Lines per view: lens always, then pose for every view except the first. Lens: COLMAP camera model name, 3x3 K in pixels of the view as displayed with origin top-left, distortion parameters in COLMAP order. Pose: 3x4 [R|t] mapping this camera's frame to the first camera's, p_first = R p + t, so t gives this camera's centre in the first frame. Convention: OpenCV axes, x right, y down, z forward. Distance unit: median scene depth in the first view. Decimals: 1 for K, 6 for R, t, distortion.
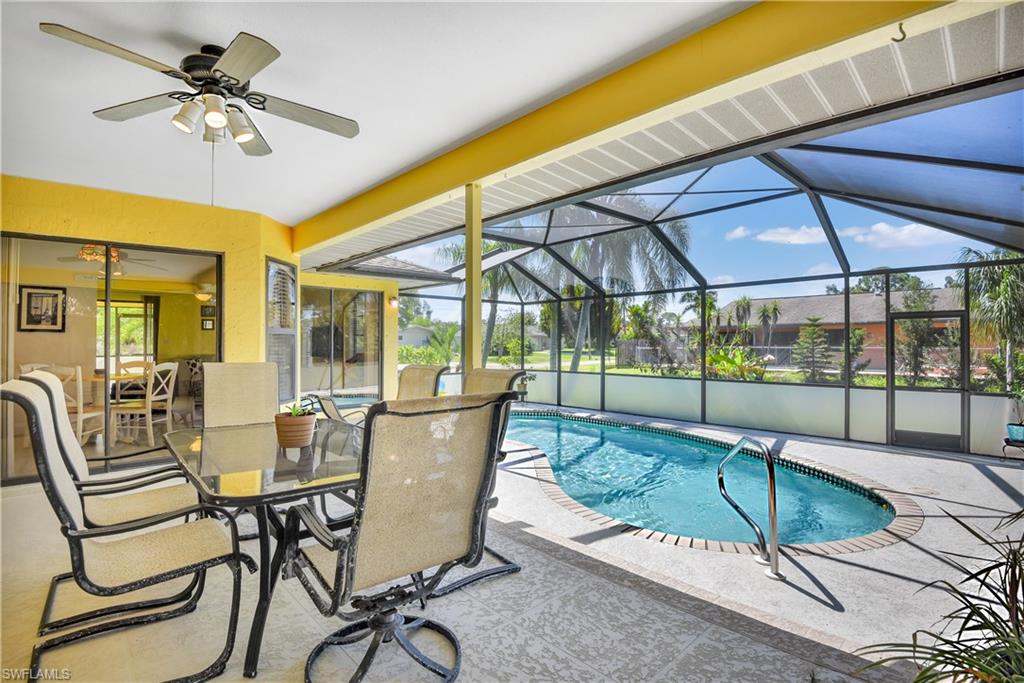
lens RADIAL K [[481.9, 0, 512.0], [0, 481.9, 341.5], [0, 0, 1]] dist [-0.028436, -0.000913]
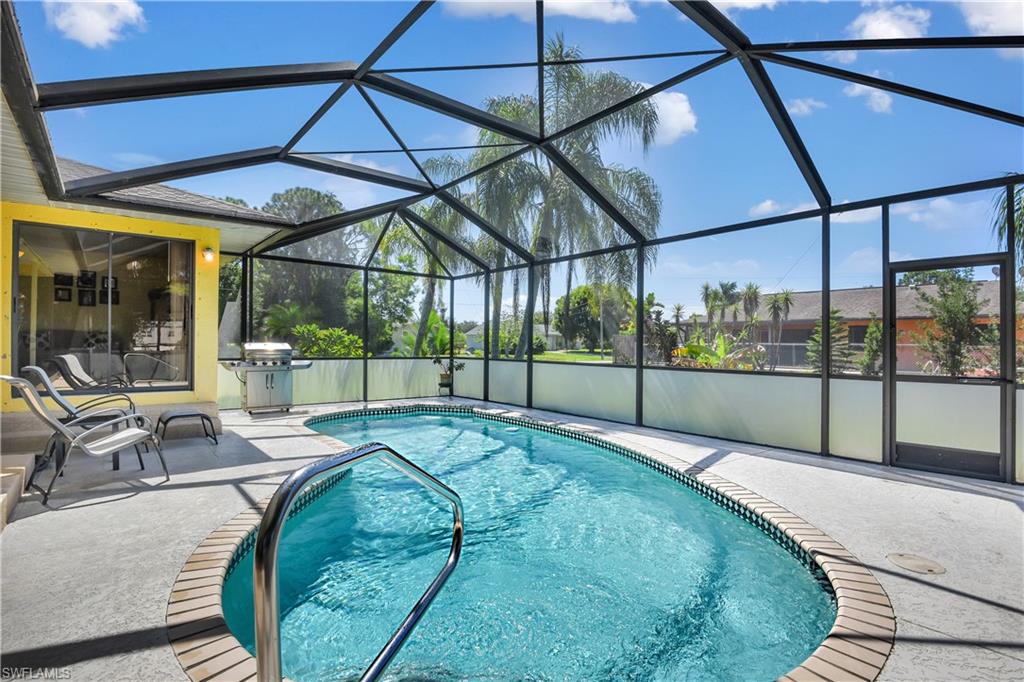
lens RADIAL K [[481.9, 0, 512.0], [0, 481.9, 341.0], [0, 0, 1]] dist [-0.028436, -0.000913]
pose [[0.998150, 0.015288, -0.058847, 0.281193], [-0.015567, 0.999870, -0.004290, 0.051694], [0.058773, 0.005198, 0.998258, 0.278607]]
